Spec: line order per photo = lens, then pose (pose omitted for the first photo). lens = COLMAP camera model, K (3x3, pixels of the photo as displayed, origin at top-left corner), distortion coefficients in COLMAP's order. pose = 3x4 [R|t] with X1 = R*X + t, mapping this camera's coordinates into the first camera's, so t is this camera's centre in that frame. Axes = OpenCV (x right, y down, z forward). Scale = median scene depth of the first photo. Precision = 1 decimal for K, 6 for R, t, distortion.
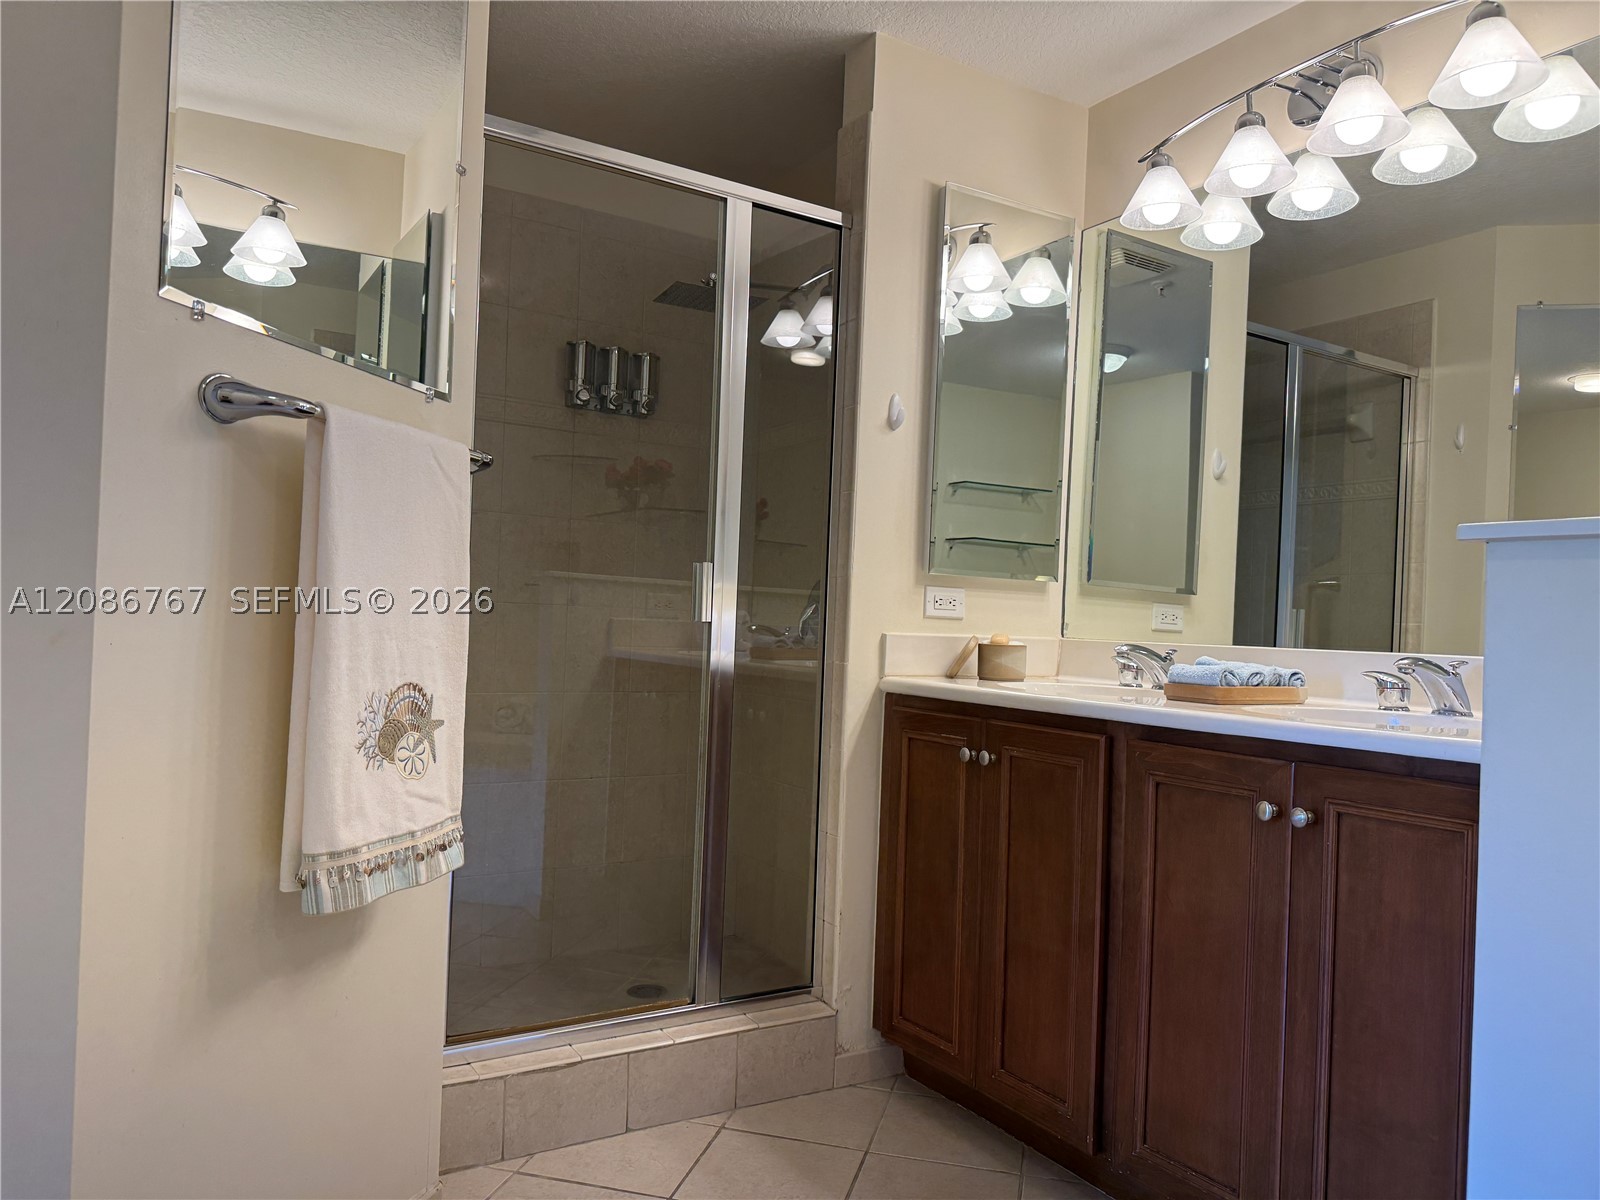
lens RADIAL K [[1104.6, 0, 800.0], [0, 1104.6, 600.0], [0, 0, 1]] dist [0.070843, -0.082930]
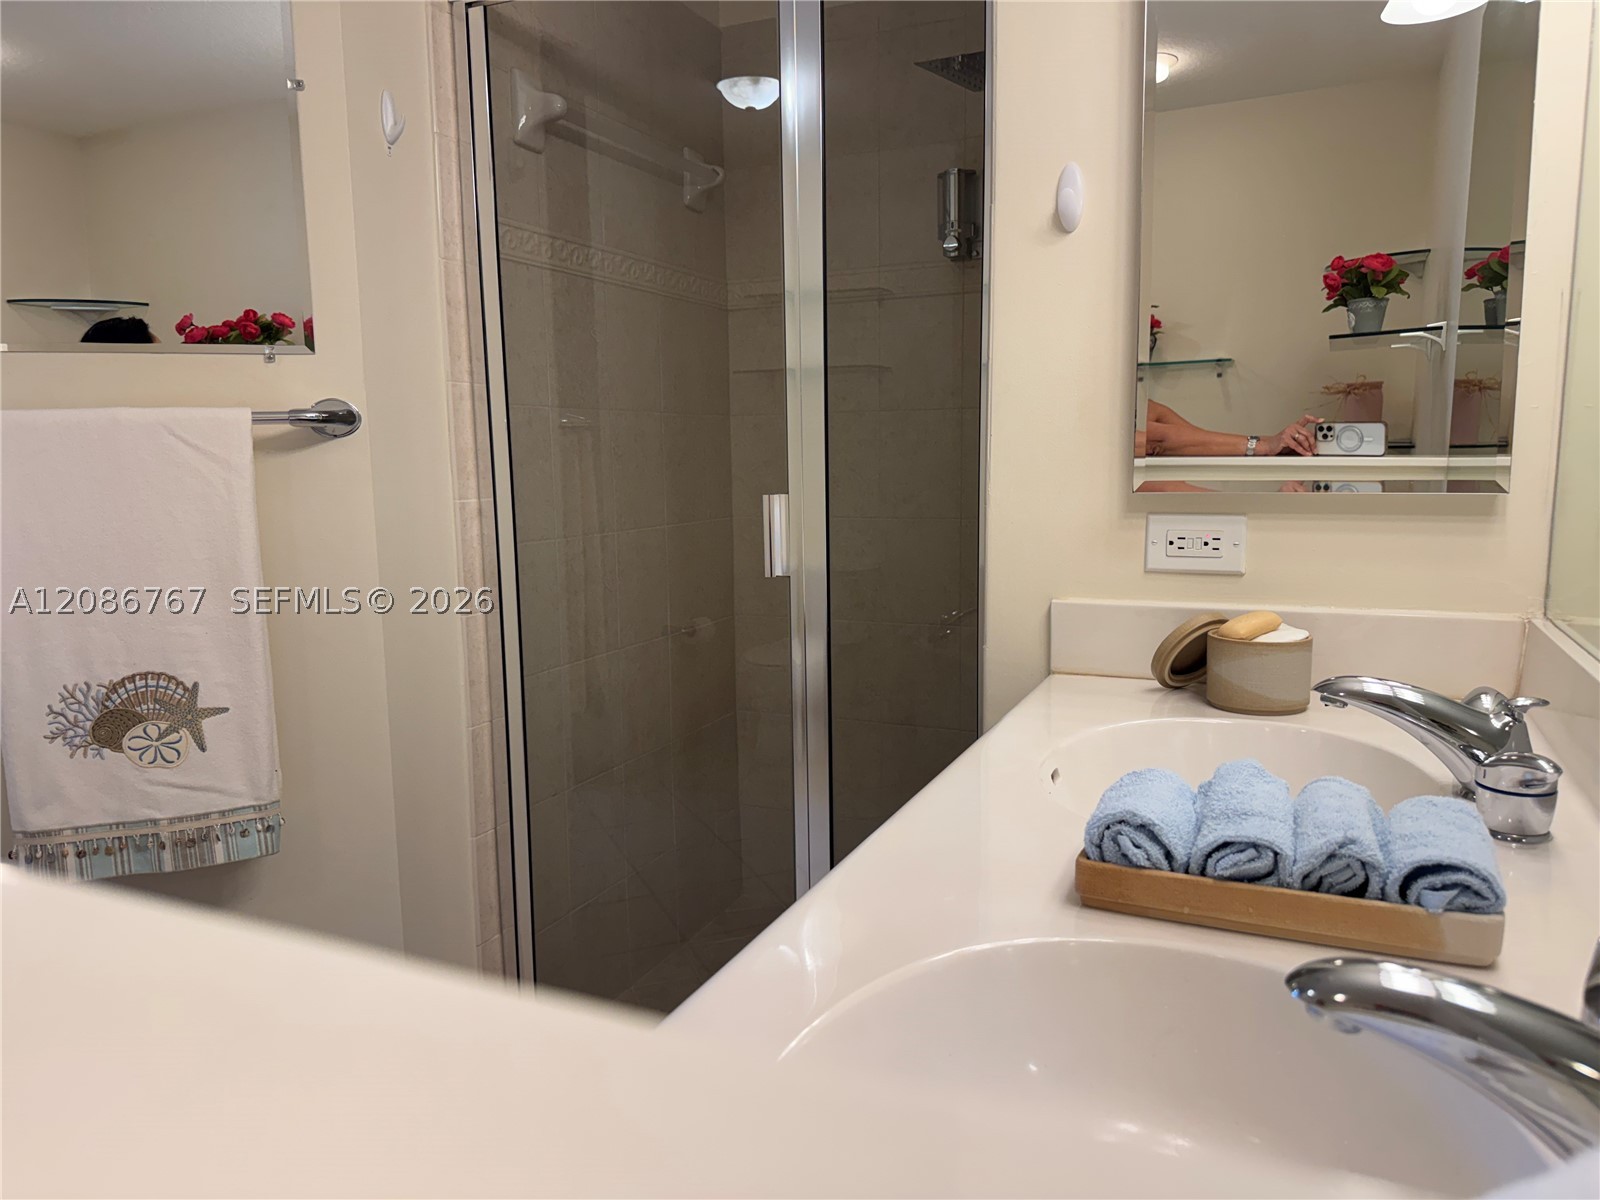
lens RADIAL K [[1132.1, 0, 800.0], [0, 1132.1, 600.0], [0, 0, 1]] dist [0.028974, -0.002237]
pose [[0.558034, 0.061359, -0.827546, 0.805845], [0.054612, 0.992385, 0.110408, -0.069420], [0.828019, -0.106806, 0.550434, 0.923879]]
